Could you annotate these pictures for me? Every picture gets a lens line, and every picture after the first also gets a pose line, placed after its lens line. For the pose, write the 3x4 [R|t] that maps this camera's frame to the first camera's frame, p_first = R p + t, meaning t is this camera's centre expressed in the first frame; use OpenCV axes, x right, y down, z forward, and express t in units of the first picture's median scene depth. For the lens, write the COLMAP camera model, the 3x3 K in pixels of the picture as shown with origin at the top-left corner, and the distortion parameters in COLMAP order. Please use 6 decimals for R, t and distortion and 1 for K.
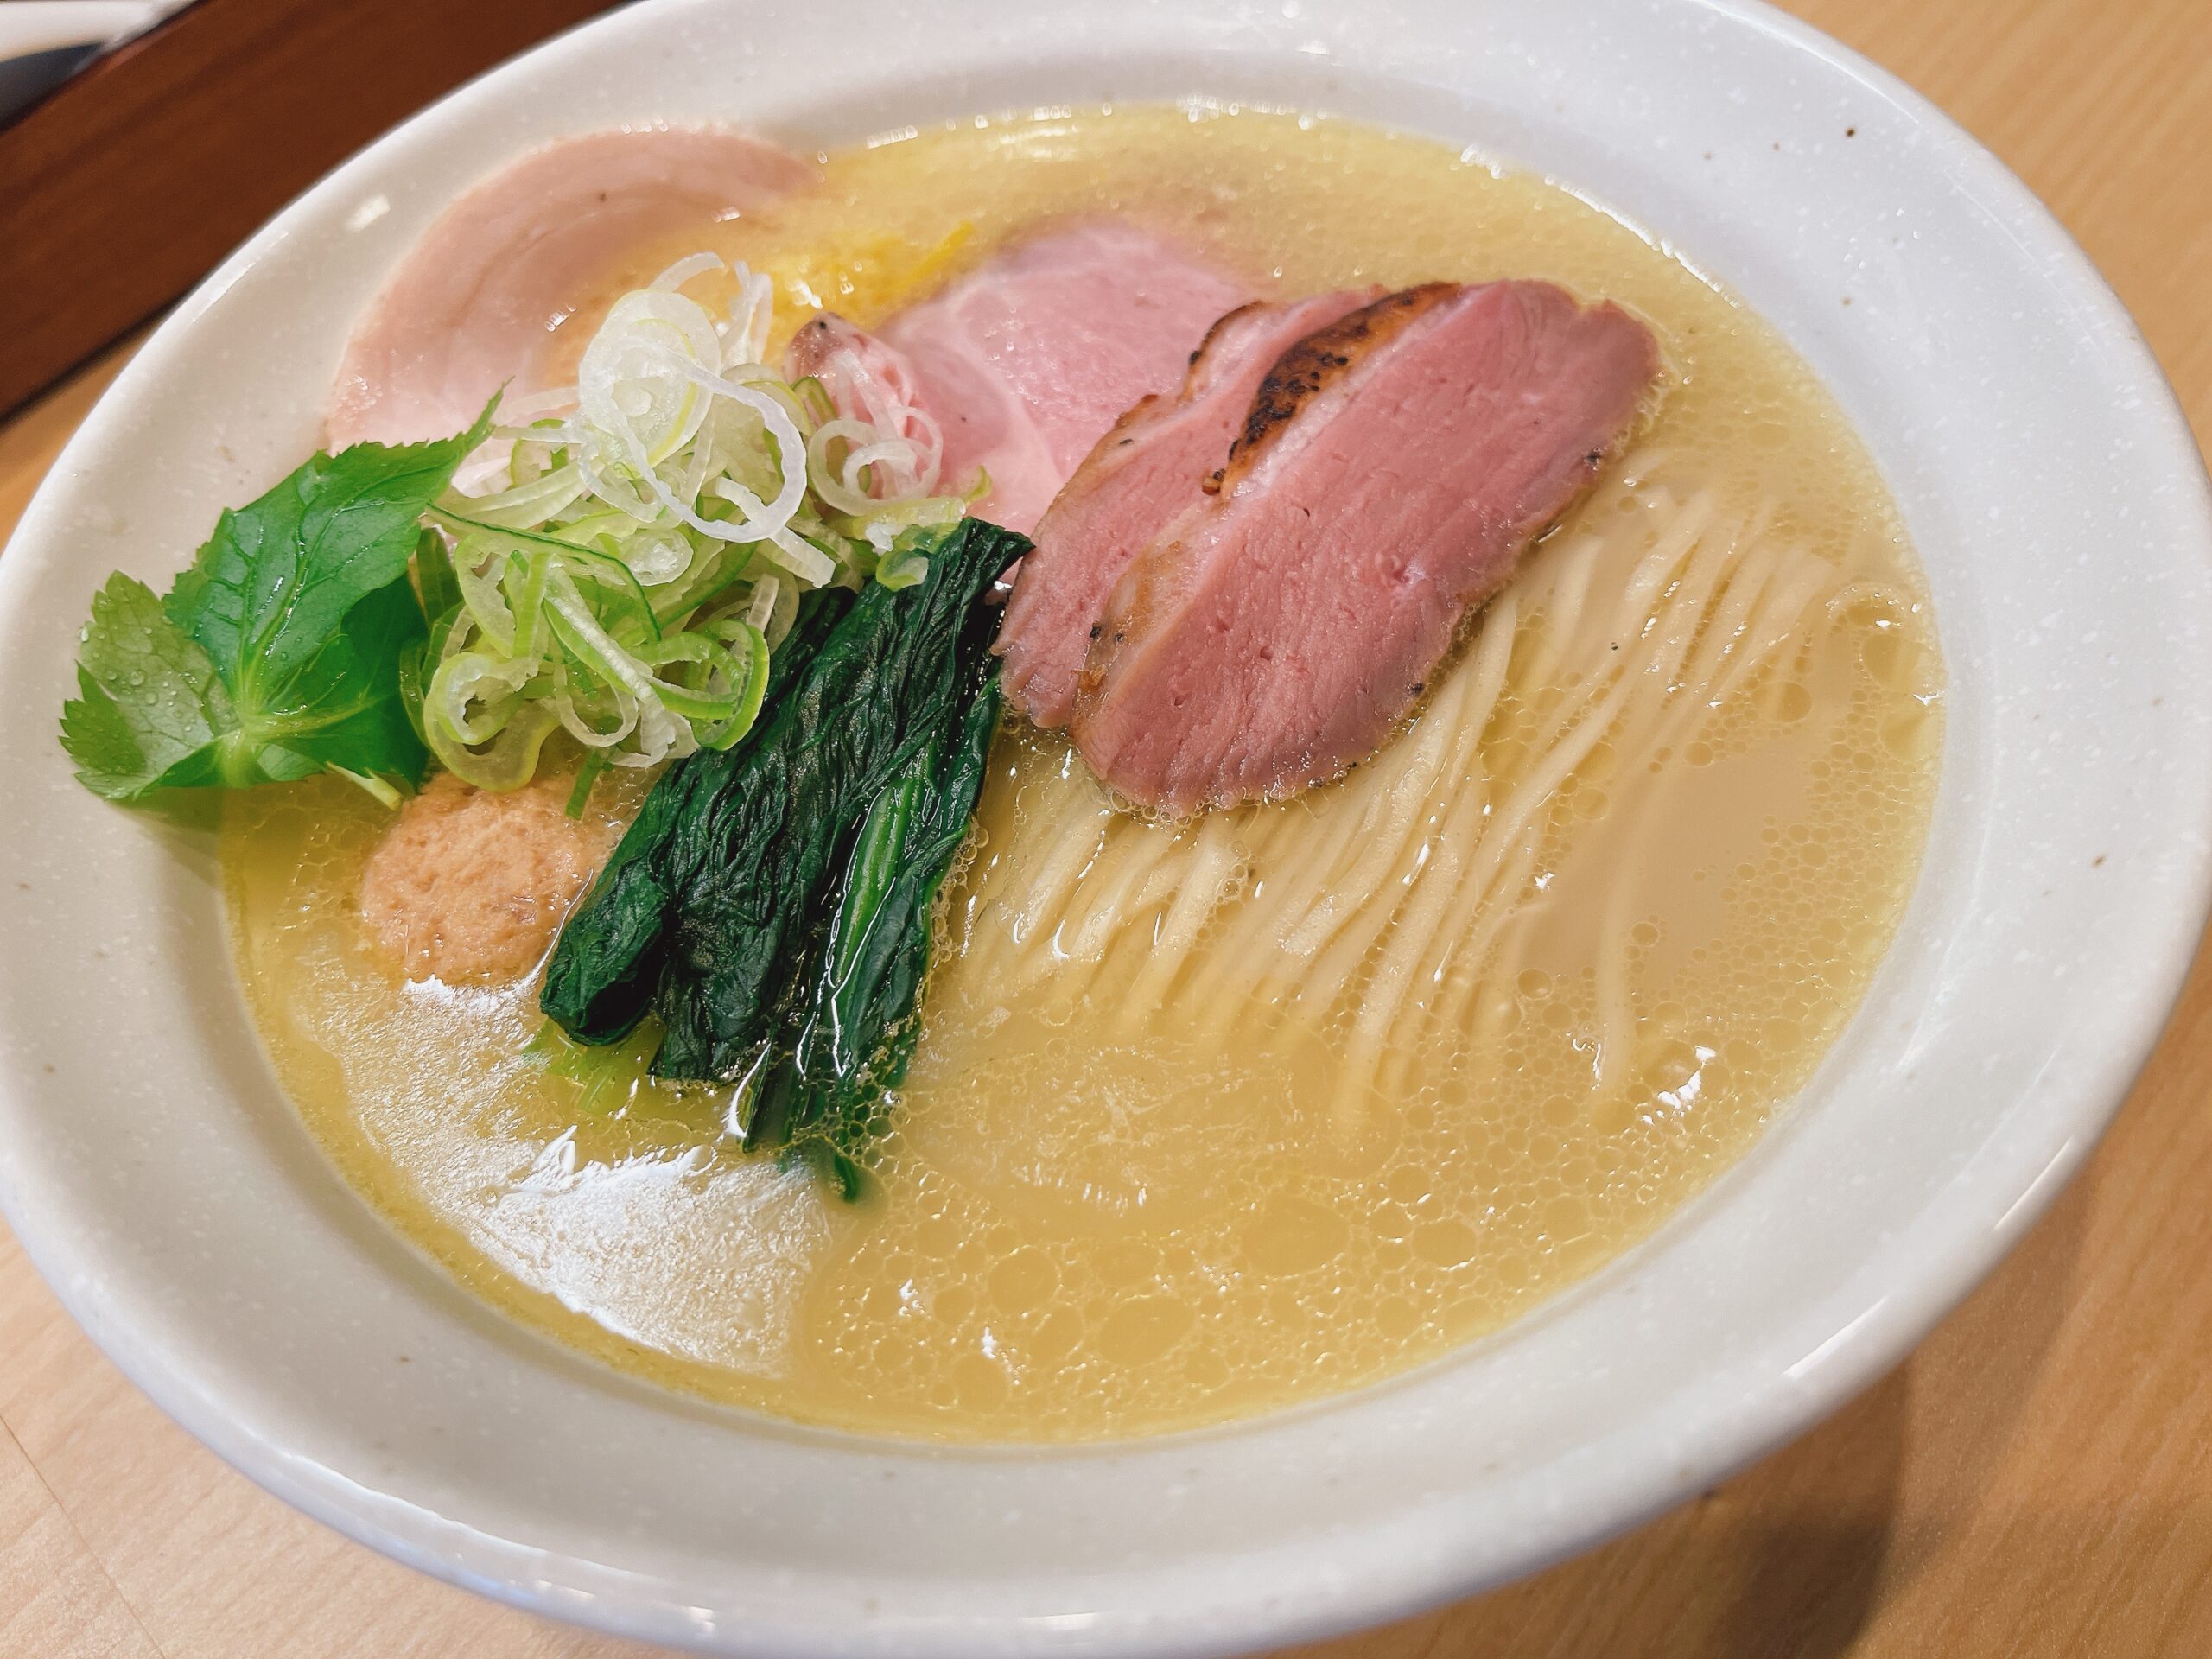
lens RADIAL K [[1776.3, 0, 1106.9], [0, 1776.3, 823.4], [0, 0, 1]] dist [0.039563, -0.101499]
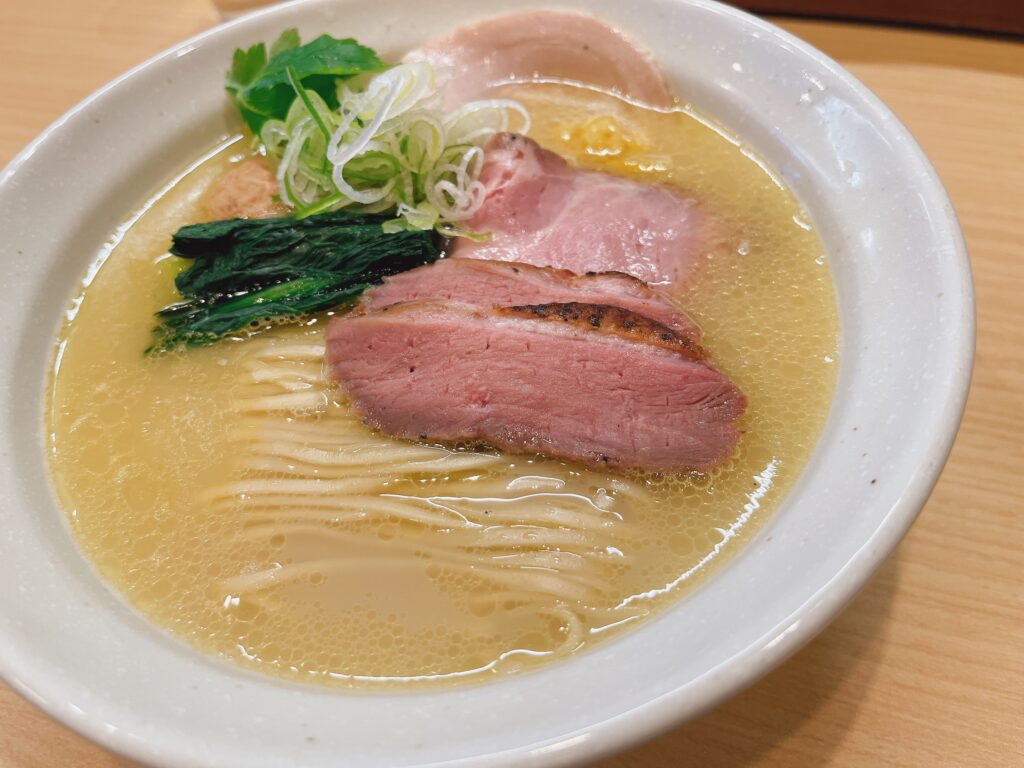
lens RADIAL K [[822.3, 0, 515.7], [0, 822.3, 380.1], [0, 0, 1]] dist [0.039563, -0.101499]
pose [[0.419248, 0.770554, -0.480081, 0.604956], [-0.724958, 0.602460, 0.333884, -0.491258], [0.546505, 0.208059, 0.811199, 0.295062]]
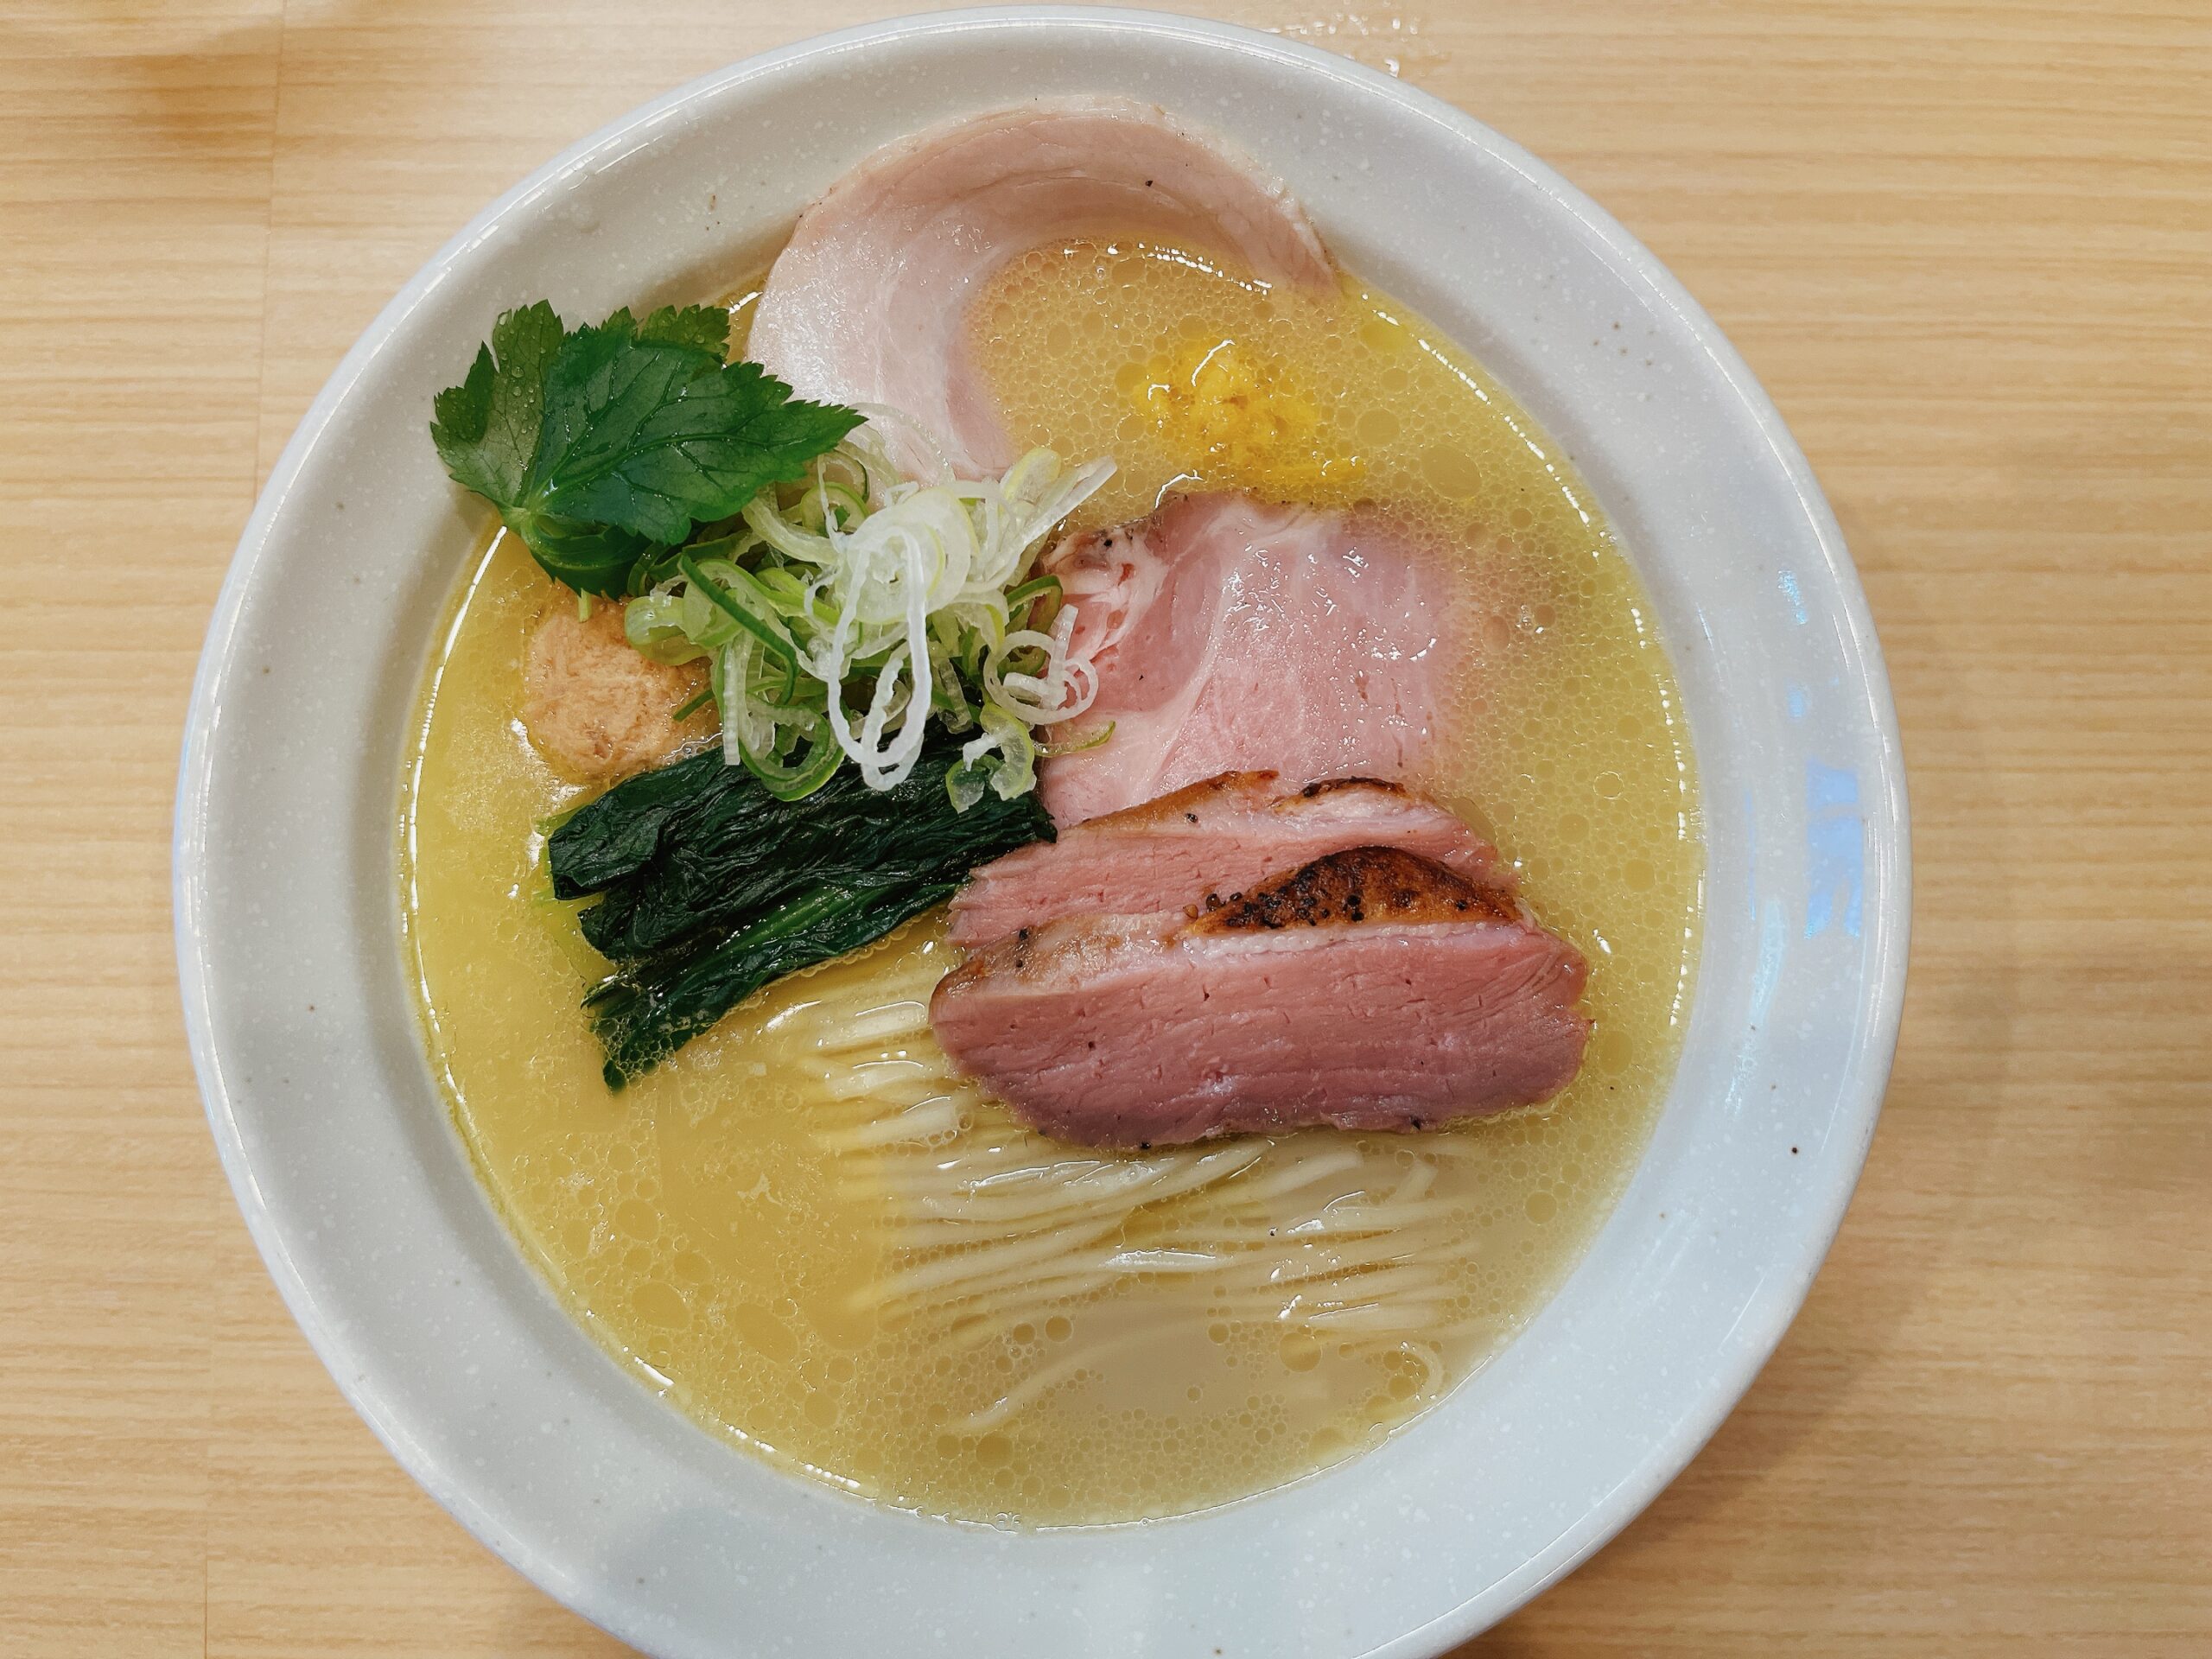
lens RADIAL K [[1776.3, 0, 1093.1], [0, 1776.3, 826.7], [0, 0, 1]] dist [0.039563, -0.101499]
pose [[0.659549, 0.749502, 0.056938, -0.106649], [-0.657119, 0.538157, 0.527807, -0.876916], [0.364951, -0.385530, 0.847453, -0.054537]]
